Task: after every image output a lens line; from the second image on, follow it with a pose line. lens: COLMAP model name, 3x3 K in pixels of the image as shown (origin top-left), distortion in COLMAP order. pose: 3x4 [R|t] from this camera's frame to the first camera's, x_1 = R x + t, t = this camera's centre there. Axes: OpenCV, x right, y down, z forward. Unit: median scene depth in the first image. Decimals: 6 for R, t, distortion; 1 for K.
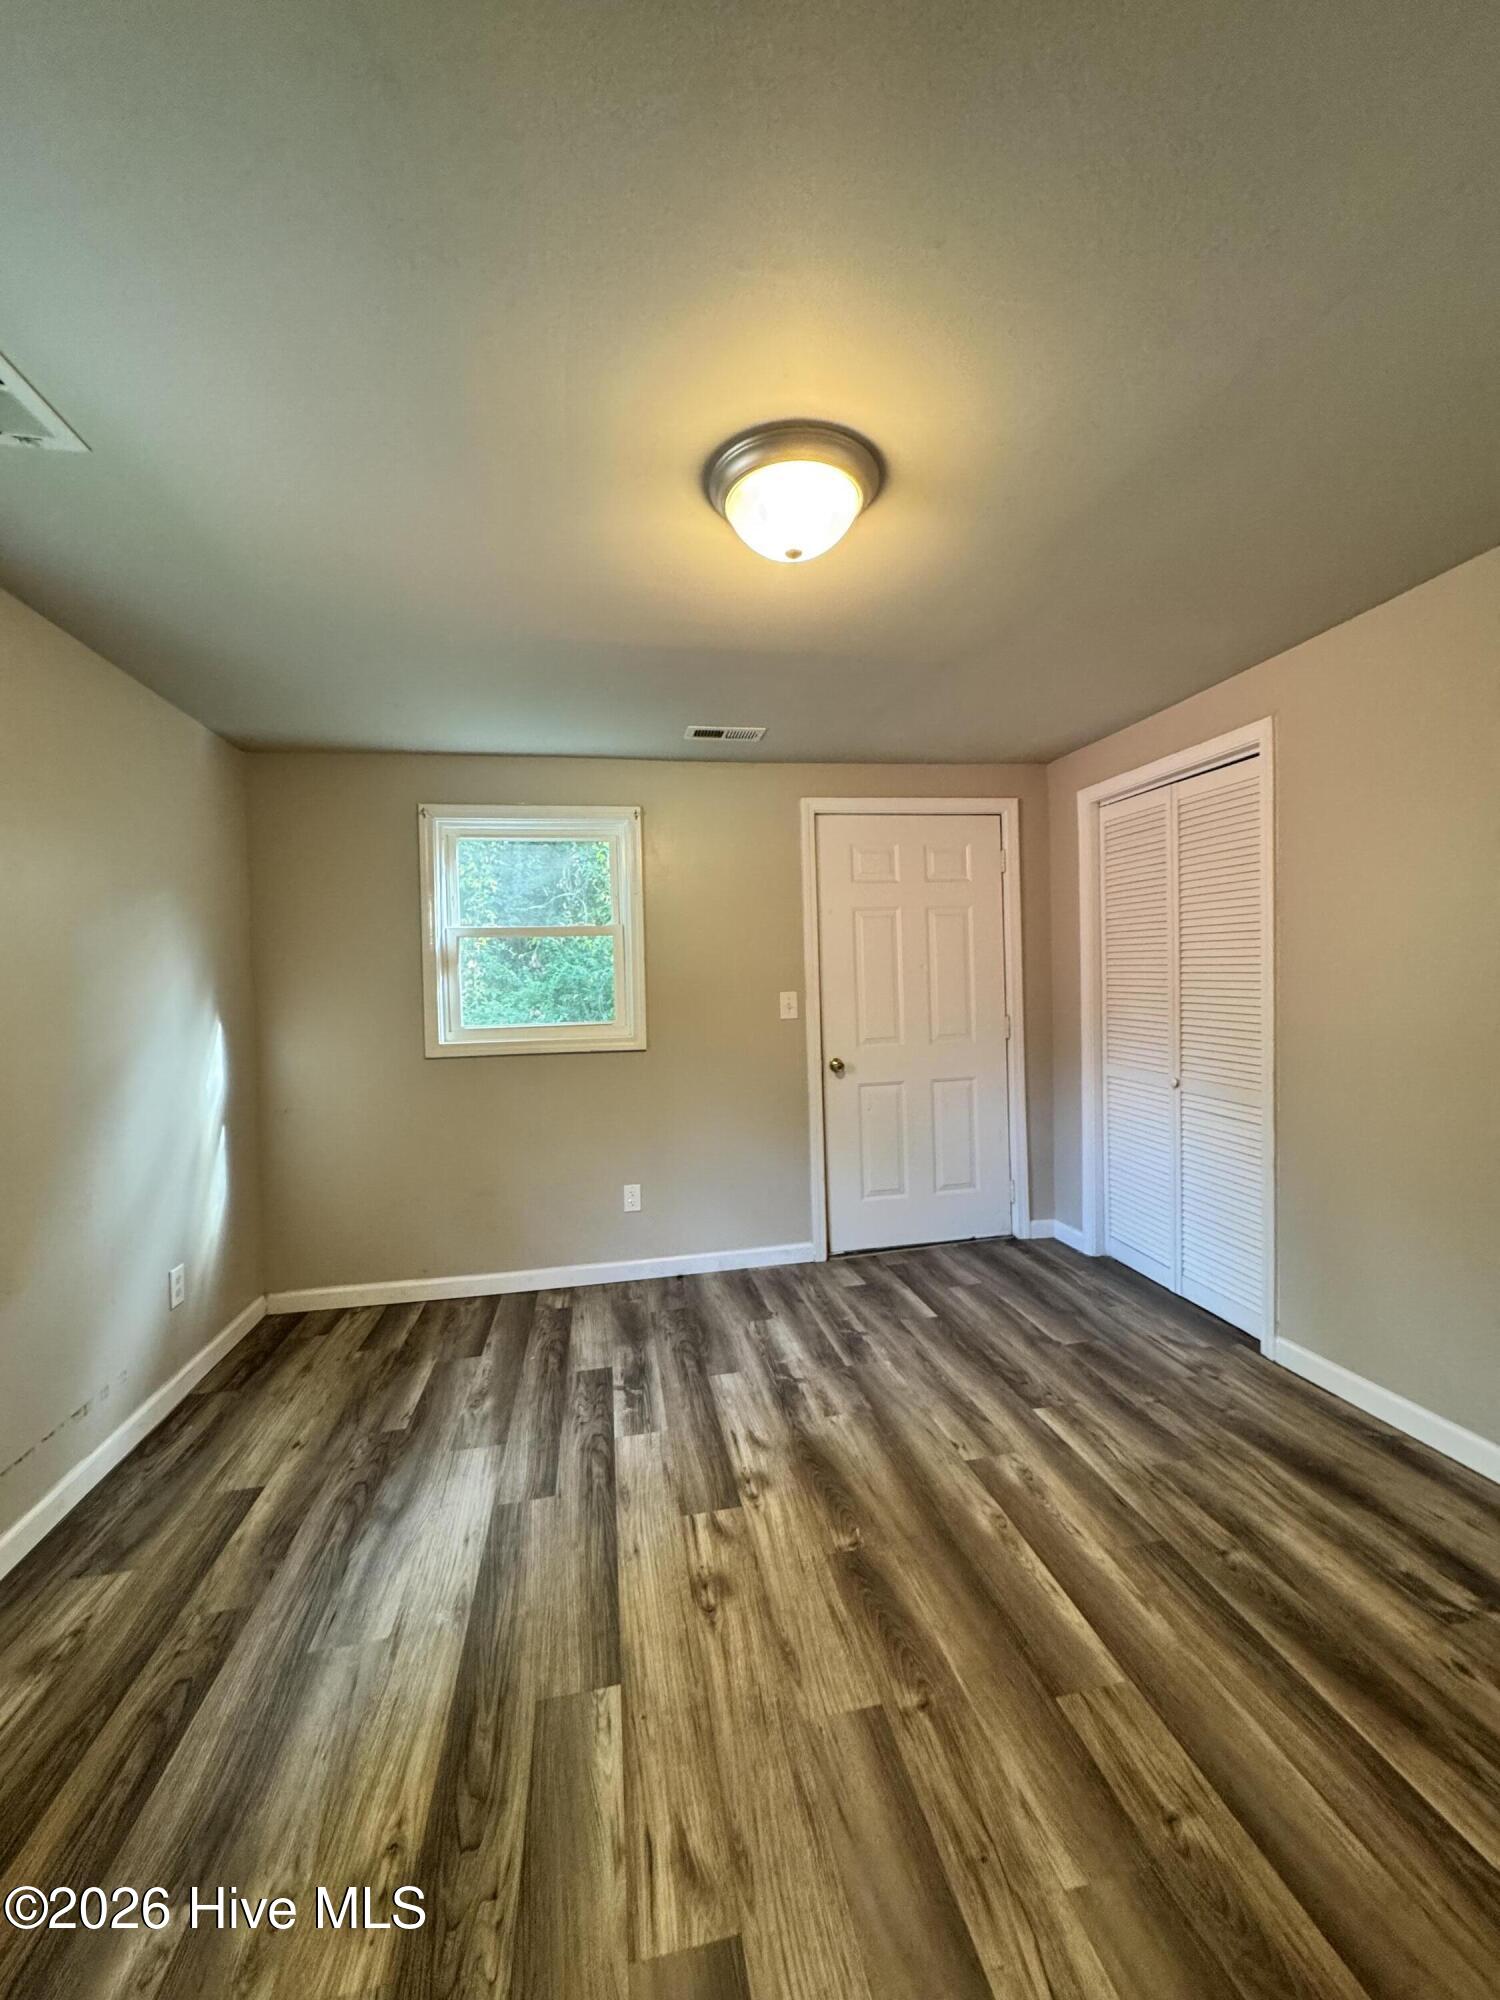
lens RADIAL K [[791.7, 0, 753.6], [0, 791.7, 993.4], [0, 0, 1]] dist [-0.003926, 0.000756]
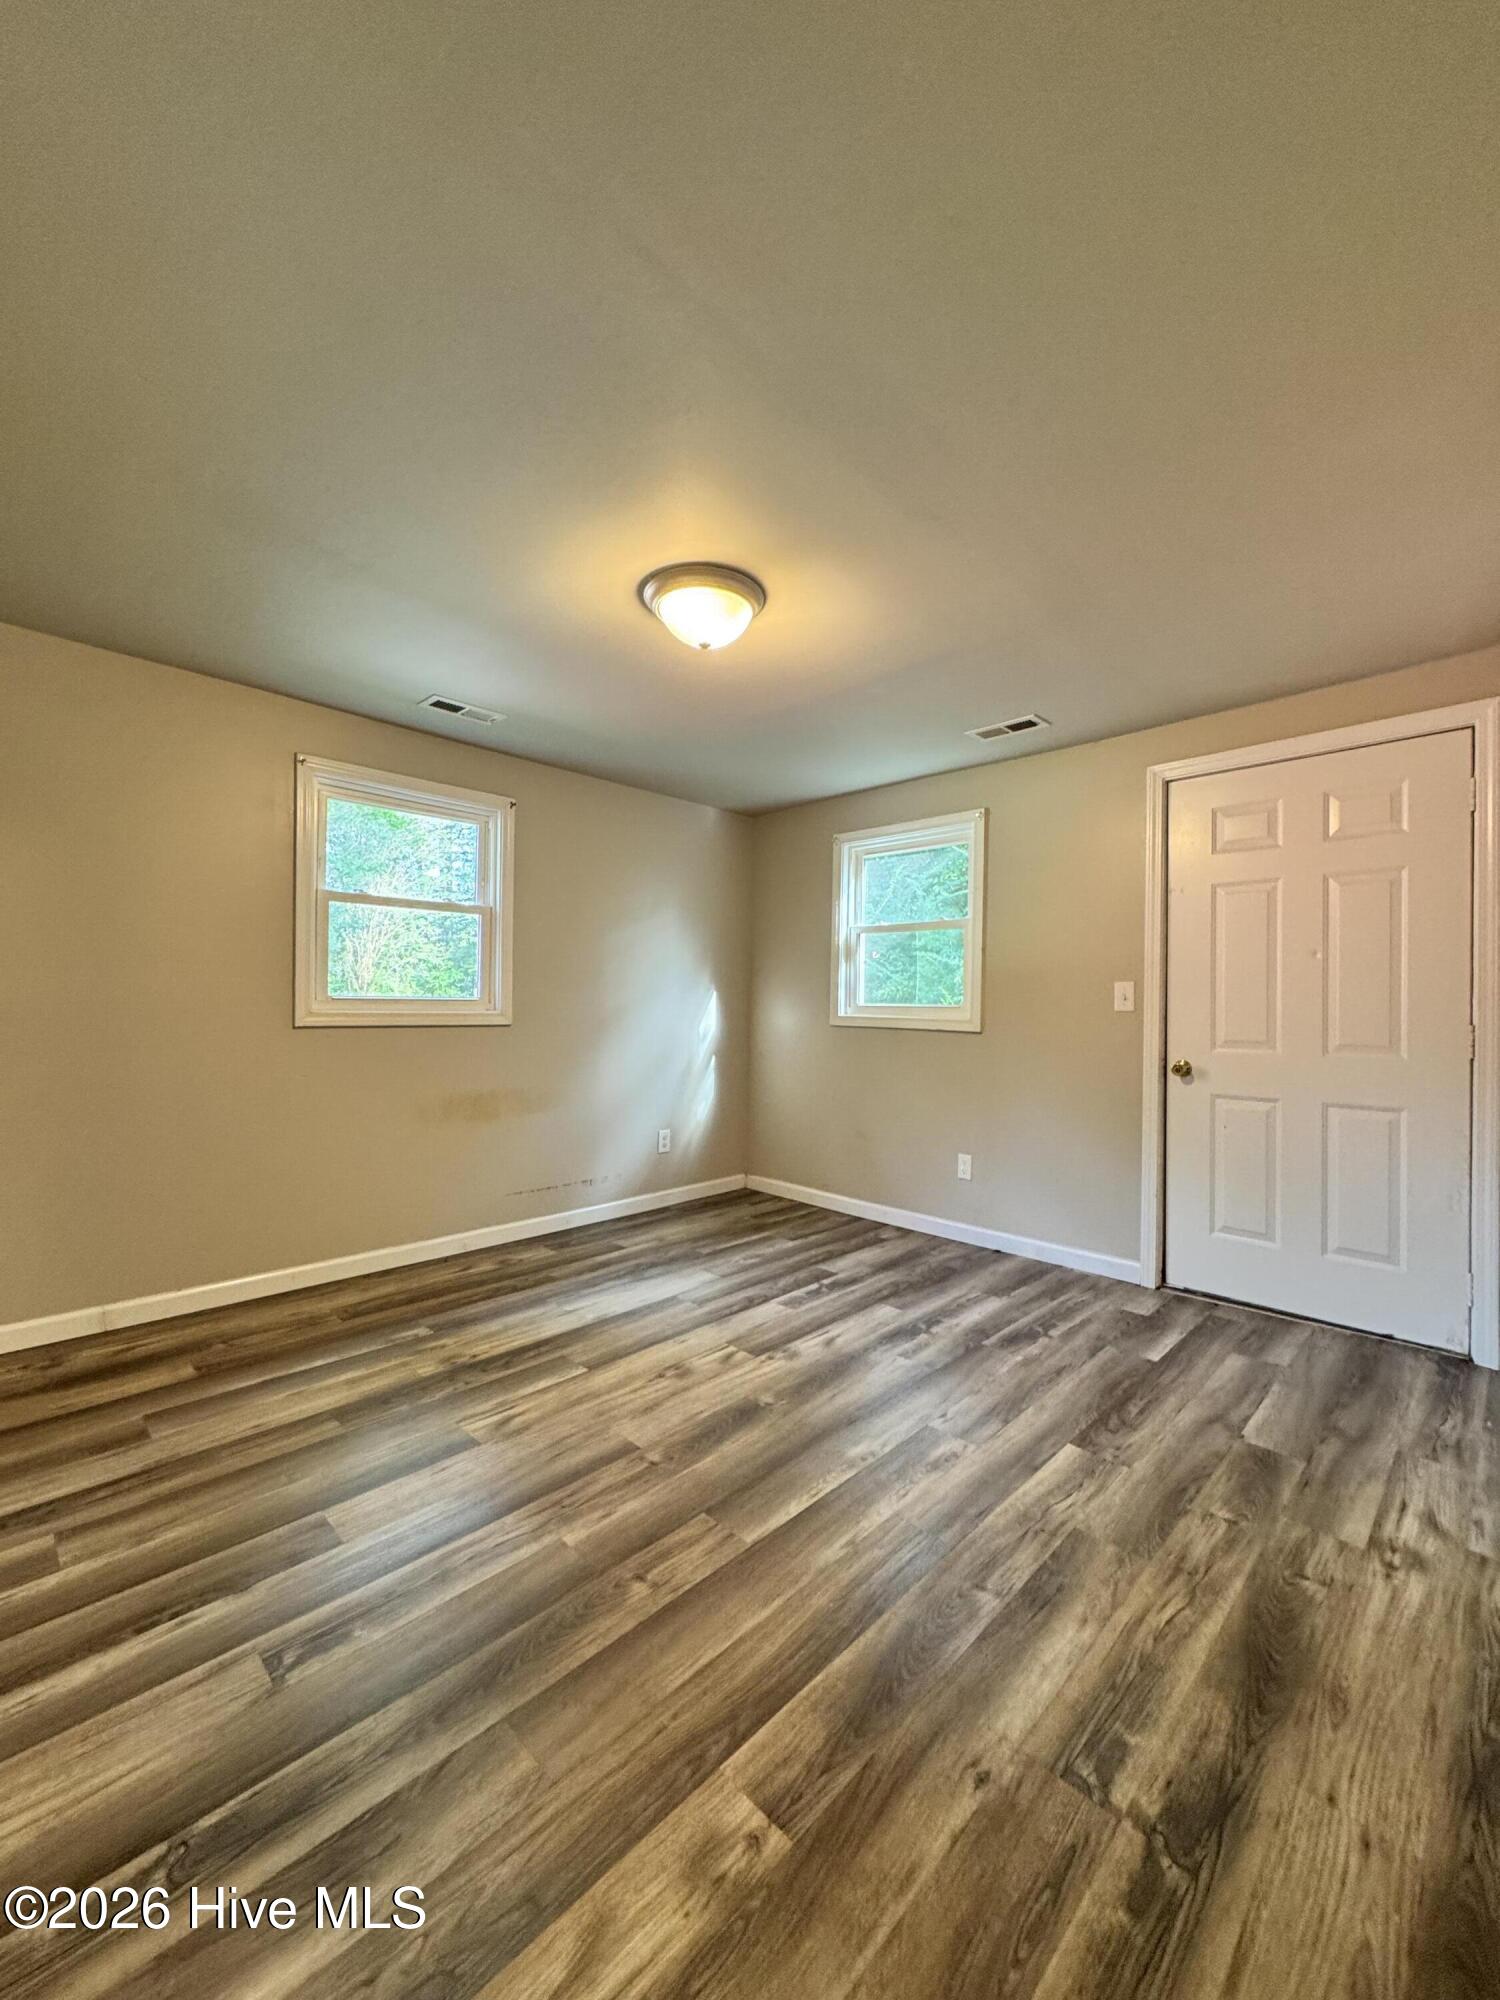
lens RADIAL K [[791.7, 0, 750.5], [0, 791.7, 998.3], [0, 0, 1]] dist [-0.003926, 0.000756]
pose [[0.562849, 0.033386, -0.825885, 0.746982], [-0.038399, 0.999161, 0.014222, 0.027964], [0.825667, 0.023708, 0.563659, 0.173268]]
